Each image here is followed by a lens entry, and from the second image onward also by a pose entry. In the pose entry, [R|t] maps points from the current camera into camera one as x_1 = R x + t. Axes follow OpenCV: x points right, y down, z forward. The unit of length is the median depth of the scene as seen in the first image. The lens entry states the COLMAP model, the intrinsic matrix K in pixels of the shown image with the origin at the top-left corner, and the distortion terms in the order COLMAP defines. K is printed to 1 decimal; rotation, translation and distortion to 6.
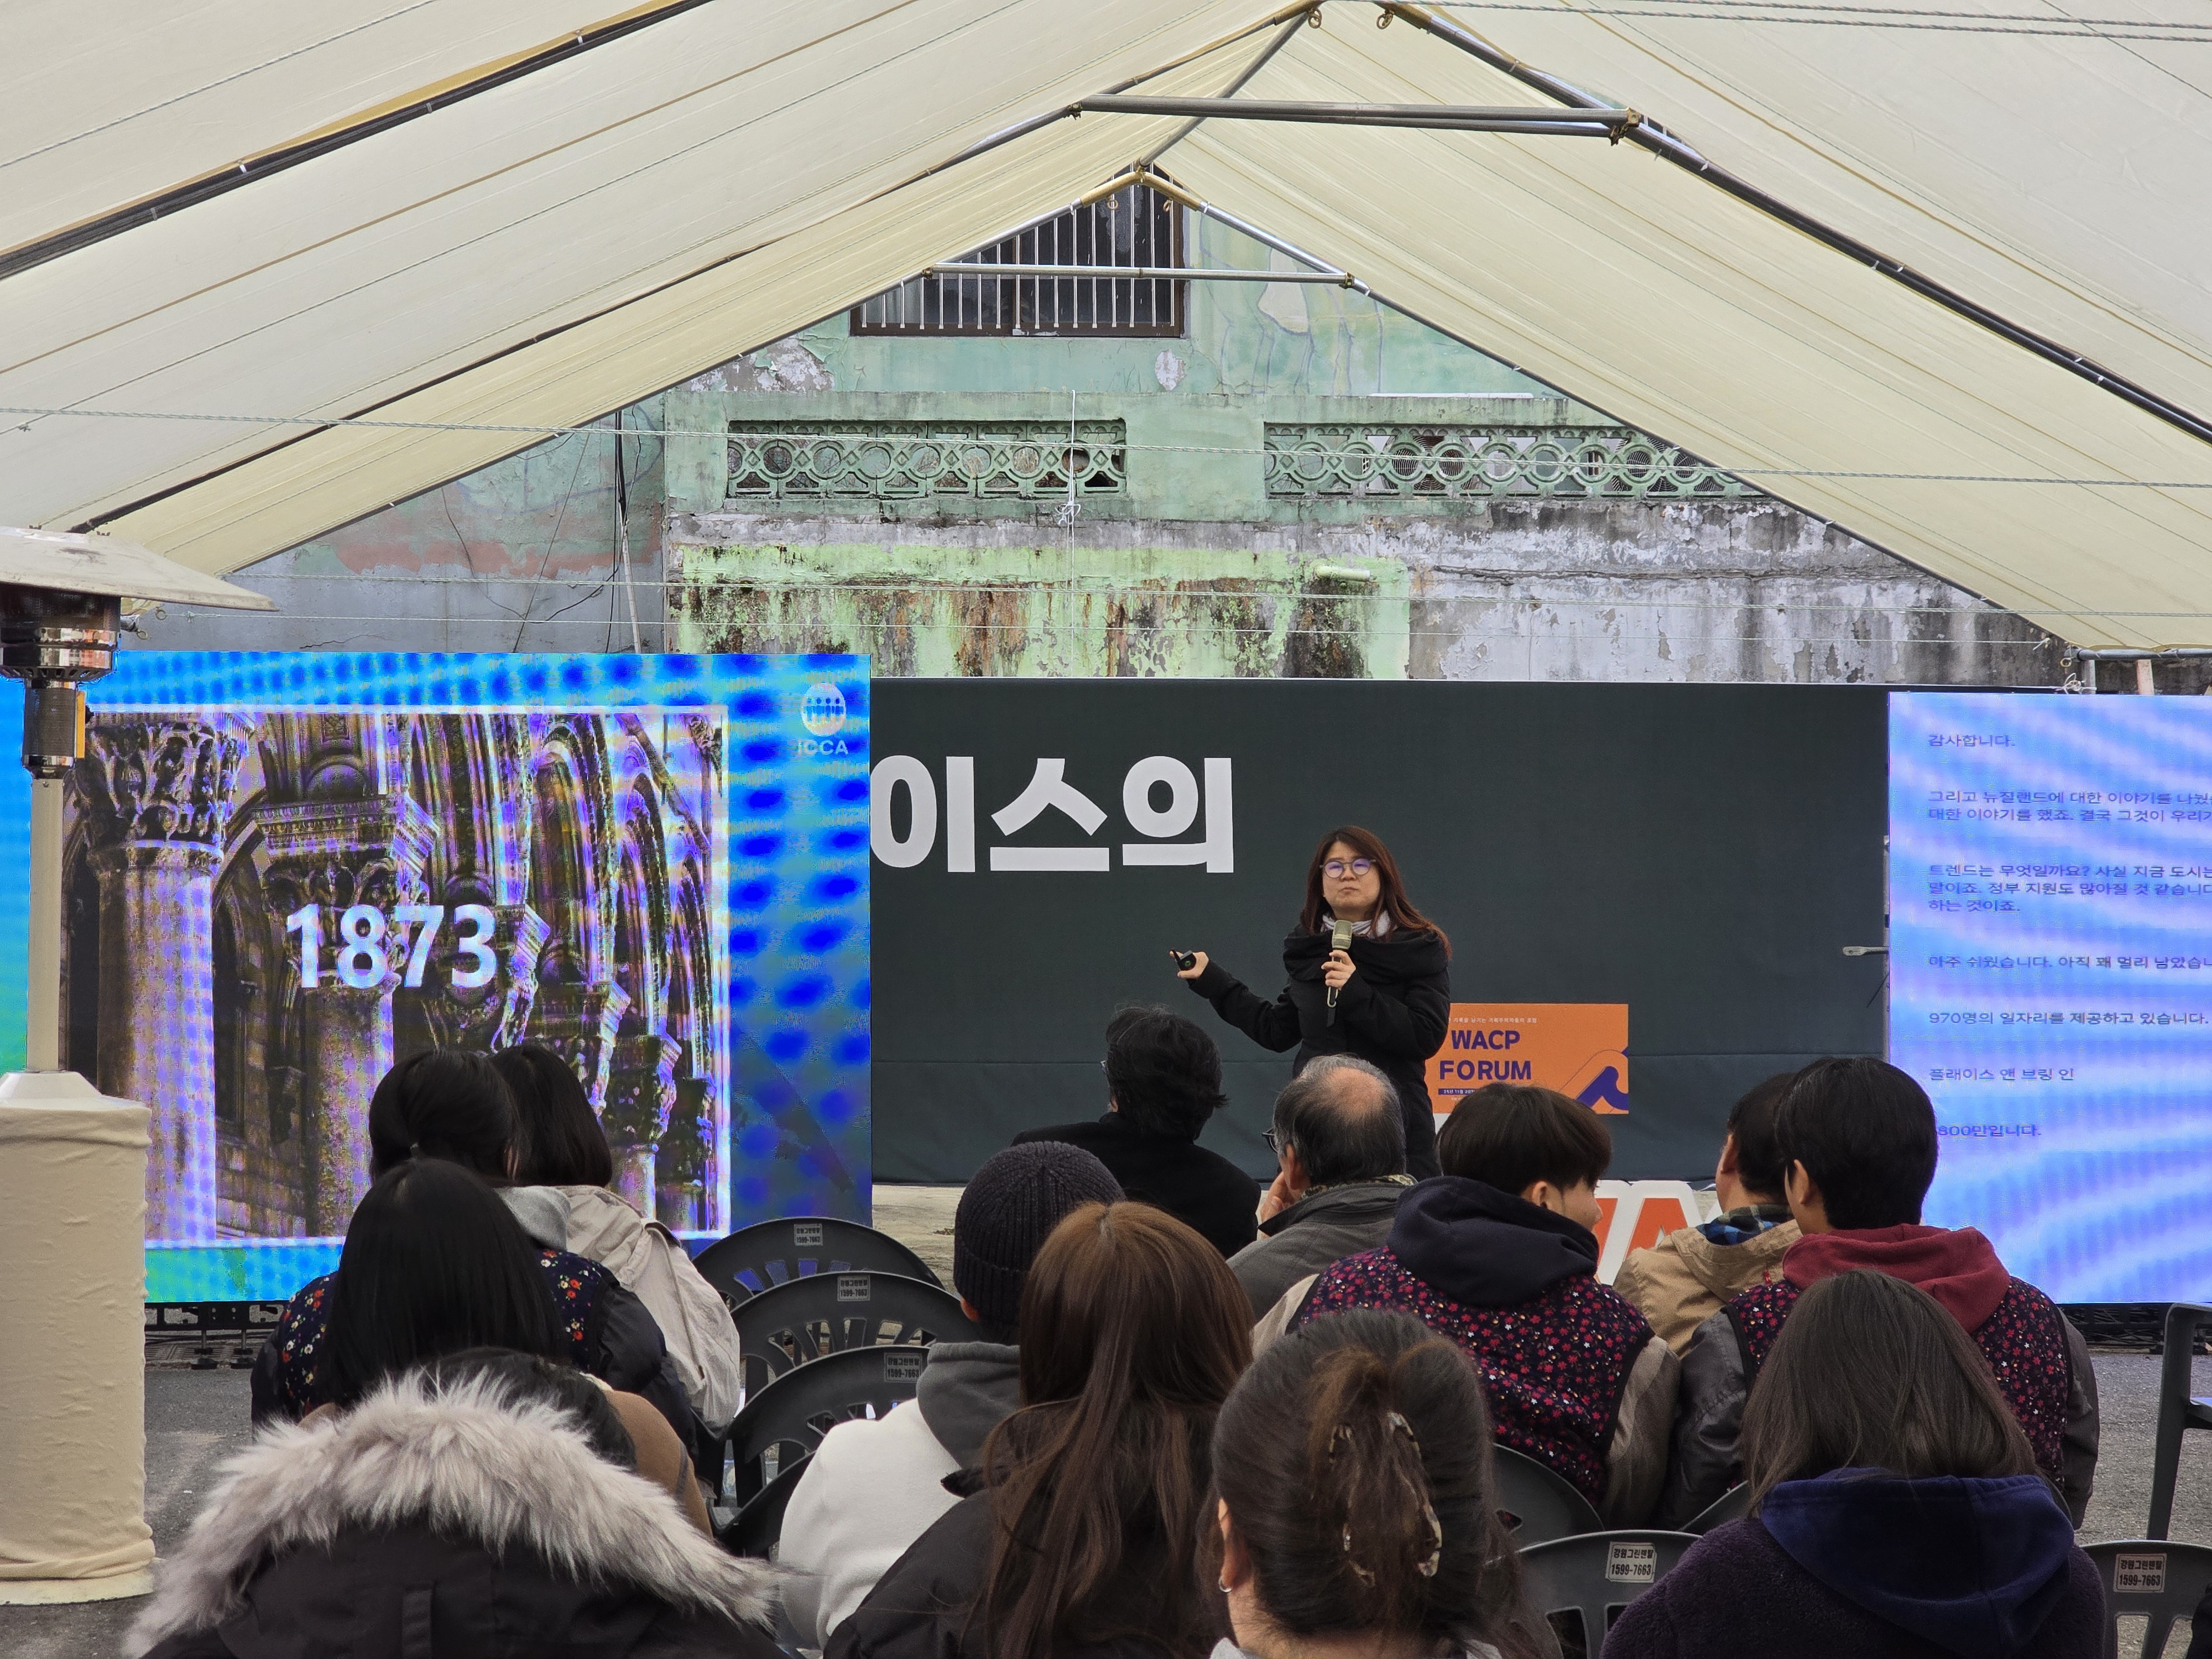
lens RADIAL K [[4336.8, 0, 1037.9], [0, 4336.8, 689.9], [0, 0, 1]] dist [0.001469, 0.000000]
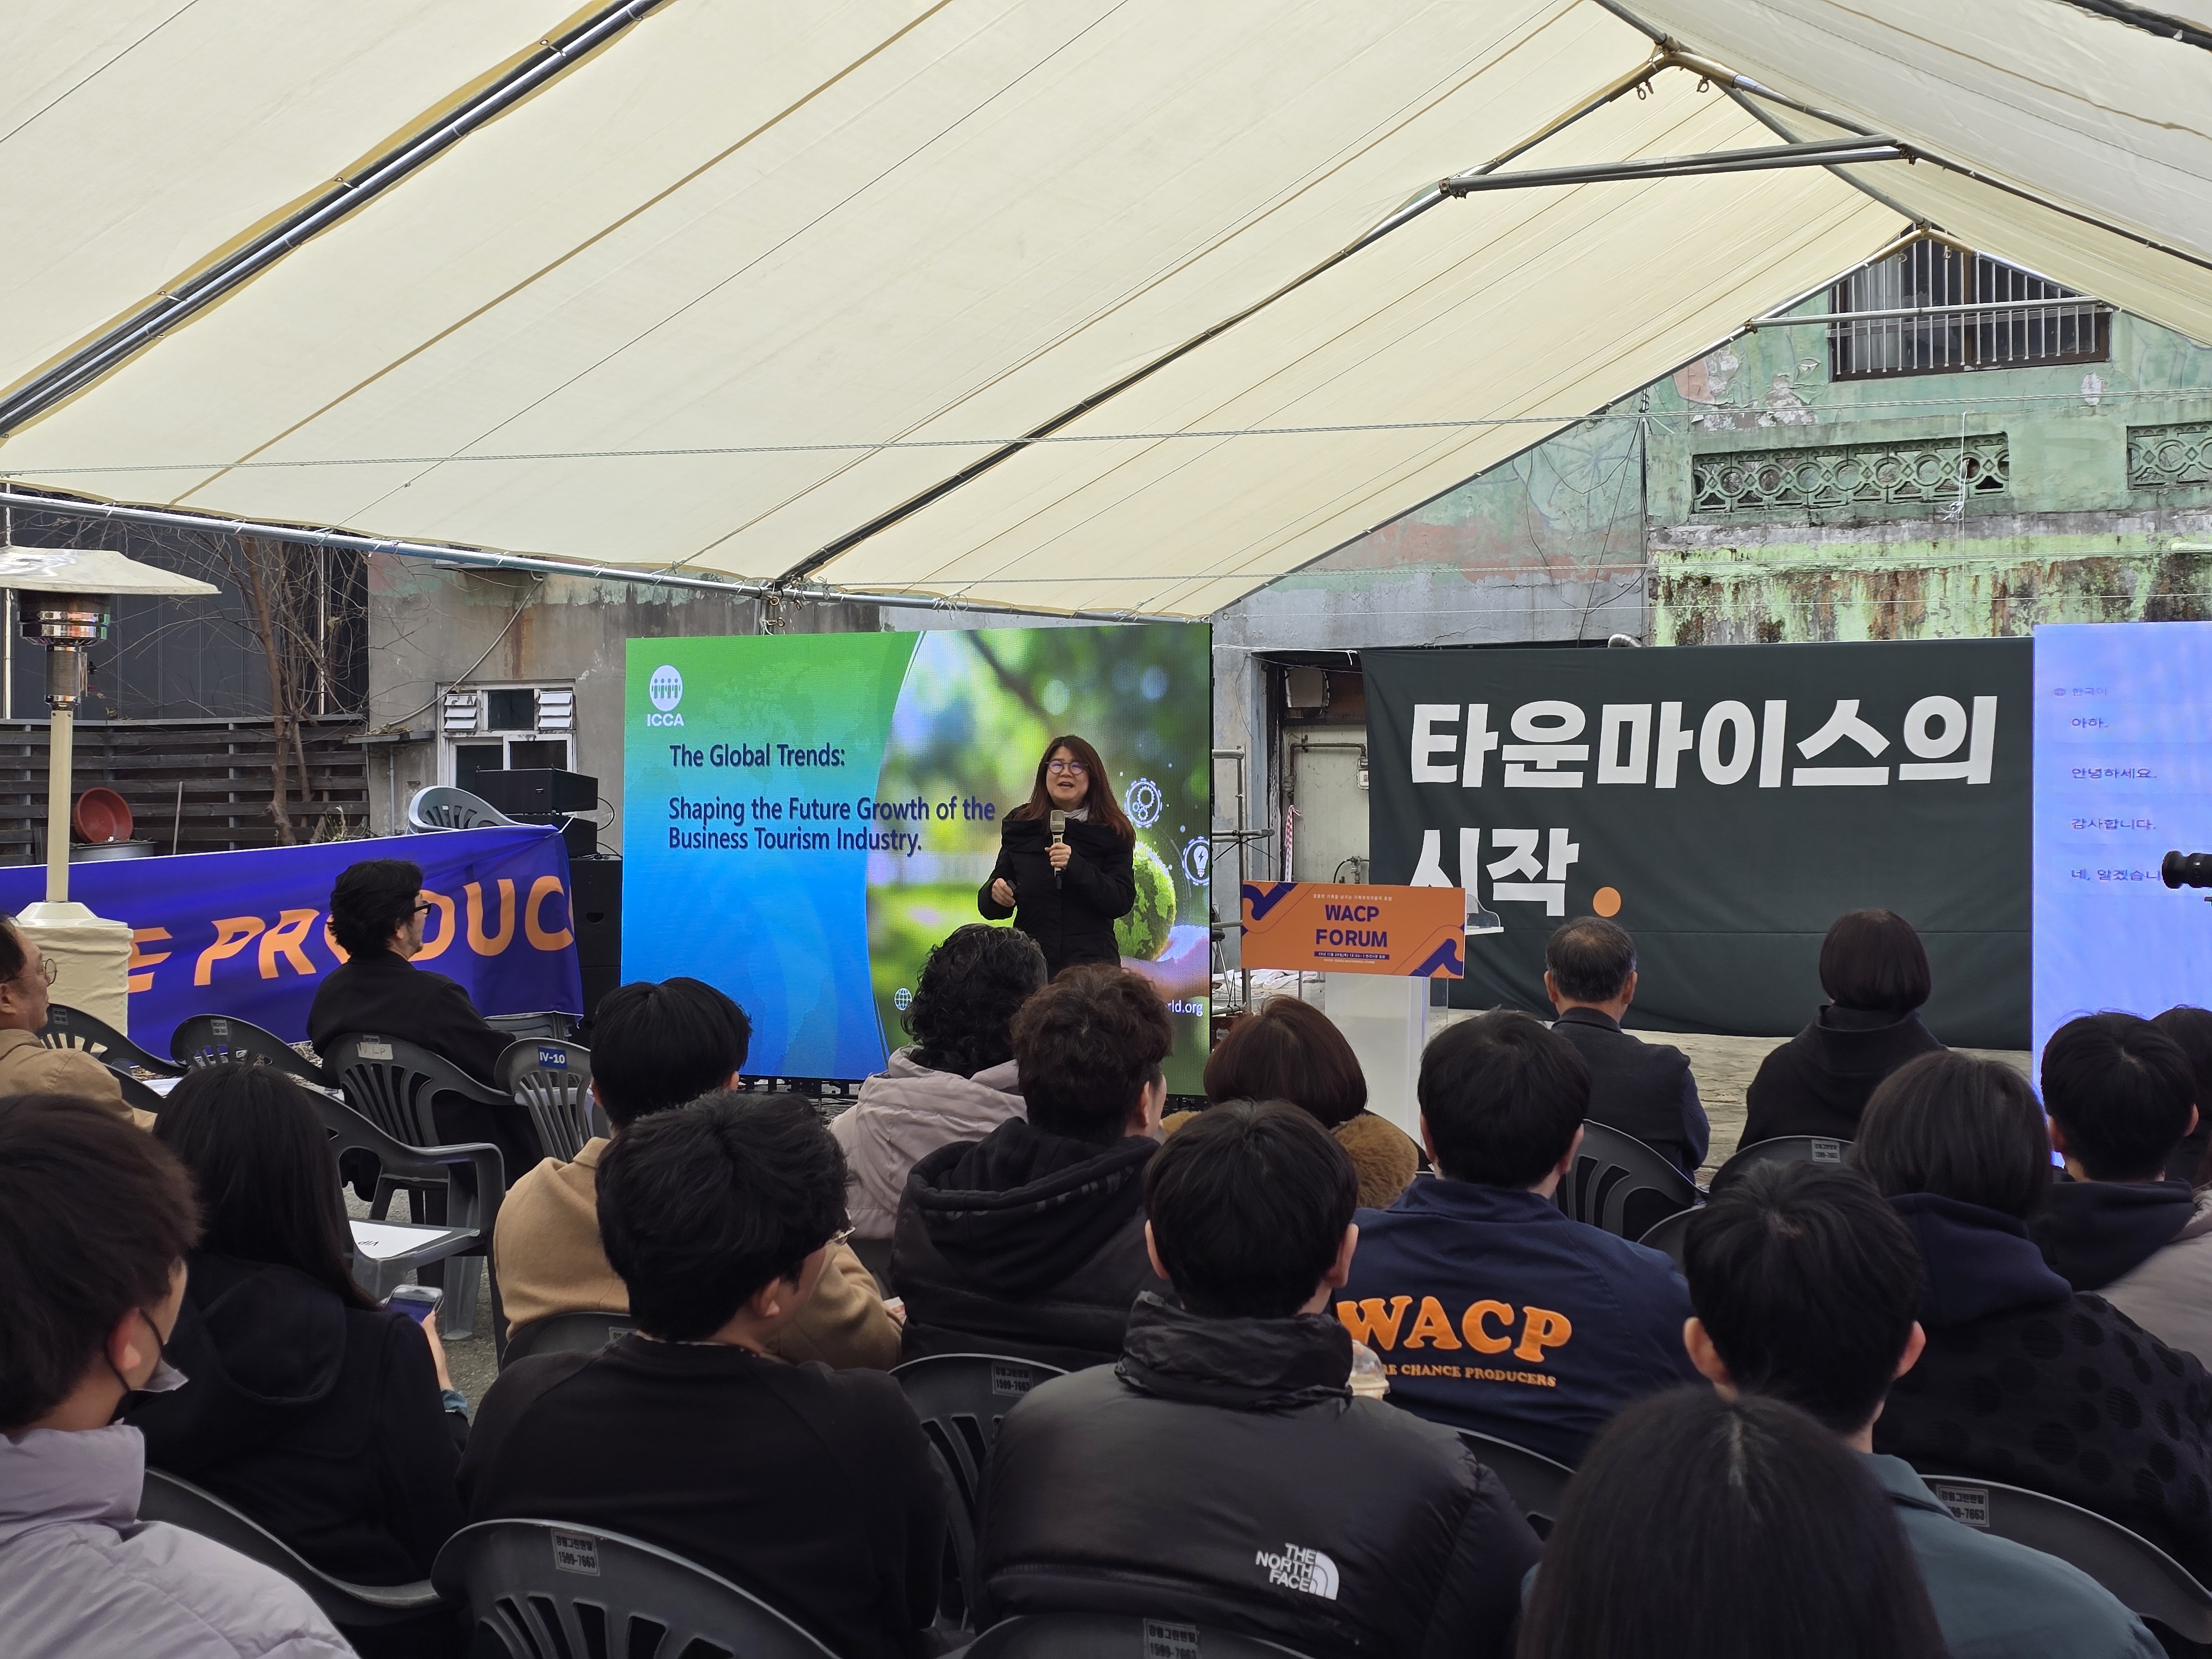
lens RADIAL K [[2990.8, 0, 1167.5], [0, 2990.8, 748.9], [0, 0, 1]] dist [0.167818, 0.000000]
pose [[0.833607, -0.008164, -0.552298, 0.298320], [0.018805, 0.999731, 0.013604, 0.011693], [0.552038, -0.021727, 0.833536, 0.145070]]
